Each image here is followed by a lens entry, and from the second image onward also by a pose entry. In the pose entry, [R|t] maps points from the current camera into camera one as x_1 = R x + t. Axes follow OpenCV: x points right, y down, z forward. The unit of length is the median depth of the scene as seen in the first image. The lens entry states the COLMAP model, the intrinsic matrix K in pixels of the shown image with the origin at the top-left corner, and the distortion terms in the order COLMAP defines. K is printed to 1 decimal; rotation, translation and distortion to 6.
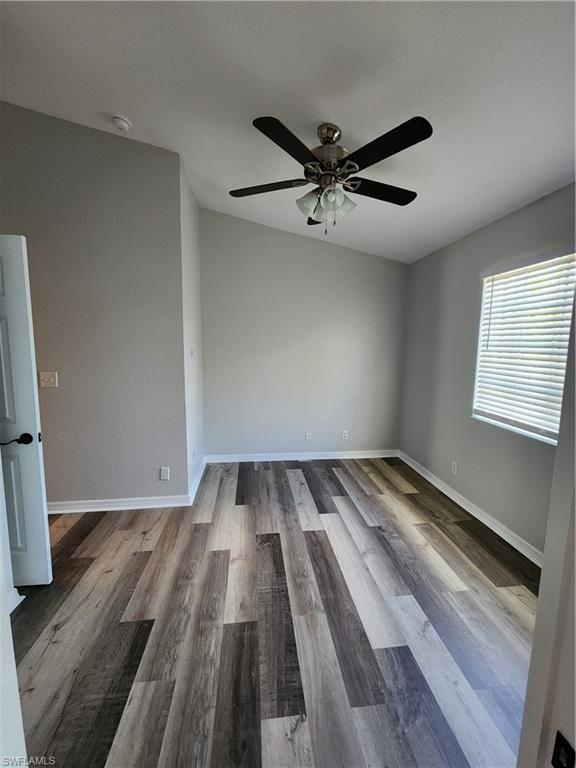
lens RADIAL K [[314.9, 0, 287.2], [0, 314.9, 381.2], [0, 0, 1]] dist [-0.002345, -0.000441]
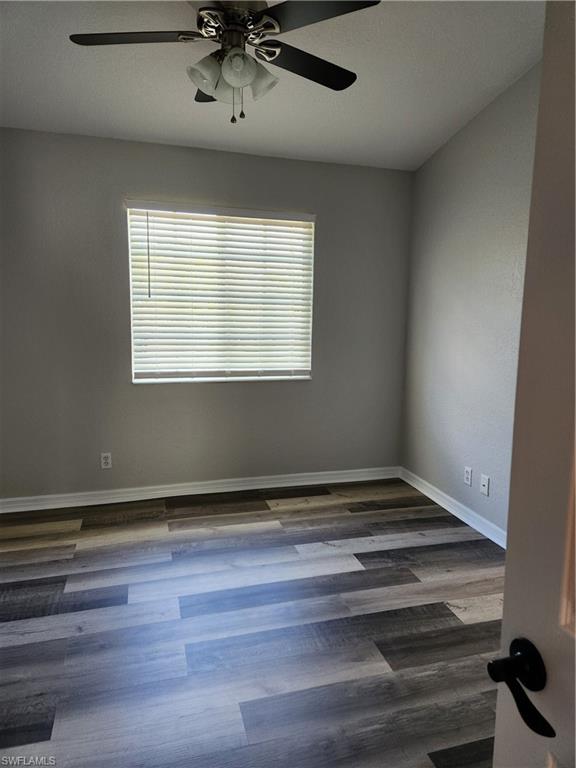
lens RADIAL K [[507.4, 0, 288.0], [0, 507.4, 384.0], [0, 0, 1]] dist [-0.002457, -0.003864]
pose [[-0.153707, -0.166202, 0.974038, -0.964714], [0.113946, 0.976195, 0.184551, -0.103906], [-0.981525, 0.139355, -0.131110, 1.040925]]
